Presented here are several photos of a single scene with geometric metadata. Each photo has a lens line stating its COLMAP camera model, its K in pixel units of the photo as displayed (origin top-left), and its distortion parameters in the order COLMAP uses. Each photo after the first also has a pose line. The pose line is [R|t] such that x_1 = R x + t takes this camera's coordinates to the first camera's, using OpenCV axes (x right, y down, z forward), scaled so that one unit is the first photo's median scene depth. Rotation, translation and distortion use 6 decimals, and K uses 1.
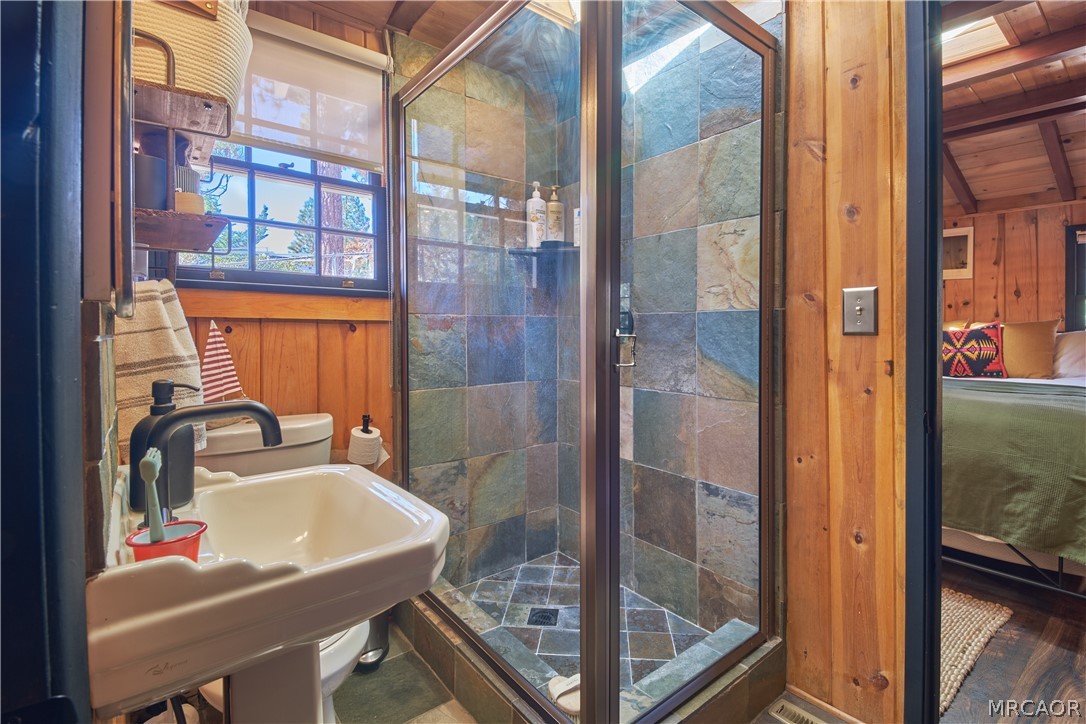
lens RADIAL K [[501.1, 0, 562.5], [0, 501.1, 331.7], [0, 0, 1]] dist [0.011829, -0.017619]
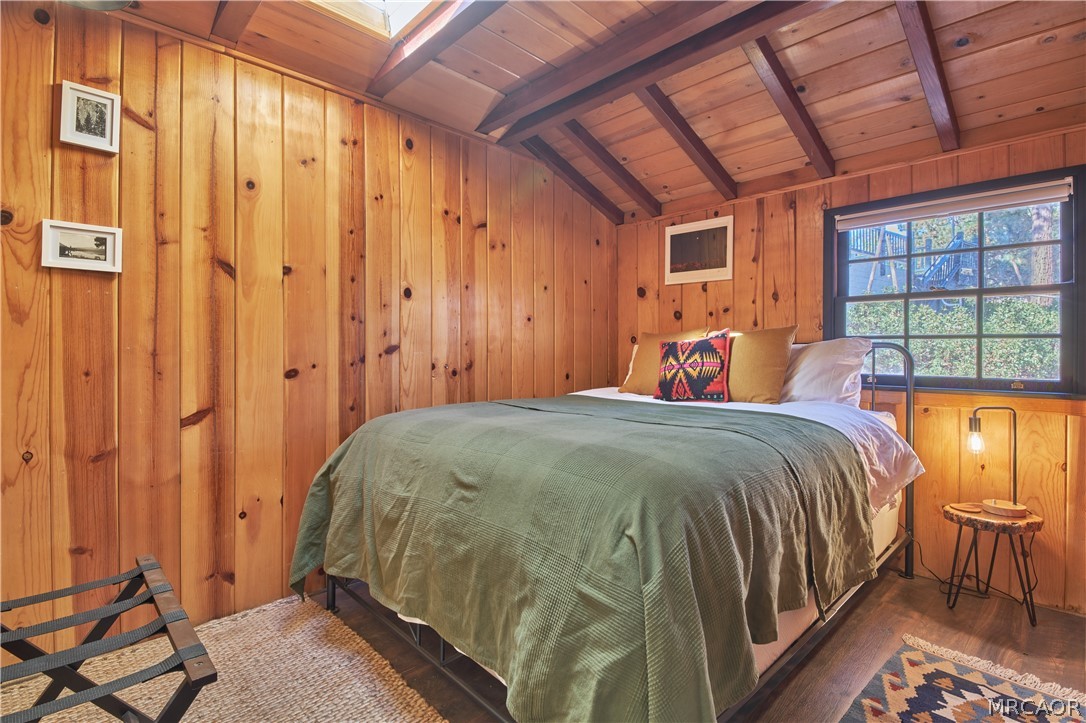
lens RADIAL K [[501.1, 0, 540.1], [0, 501.1, 355.0], [0, 0, 1]] dist [0.011829, -0.017619]
pose [[0.996330, 0.001213, 0.085582, 0.504718], [-0.001084, 0.999998, -0.001557, 0.021399], [-0.085584, 0.001458, 0.996330, 0.246224]]
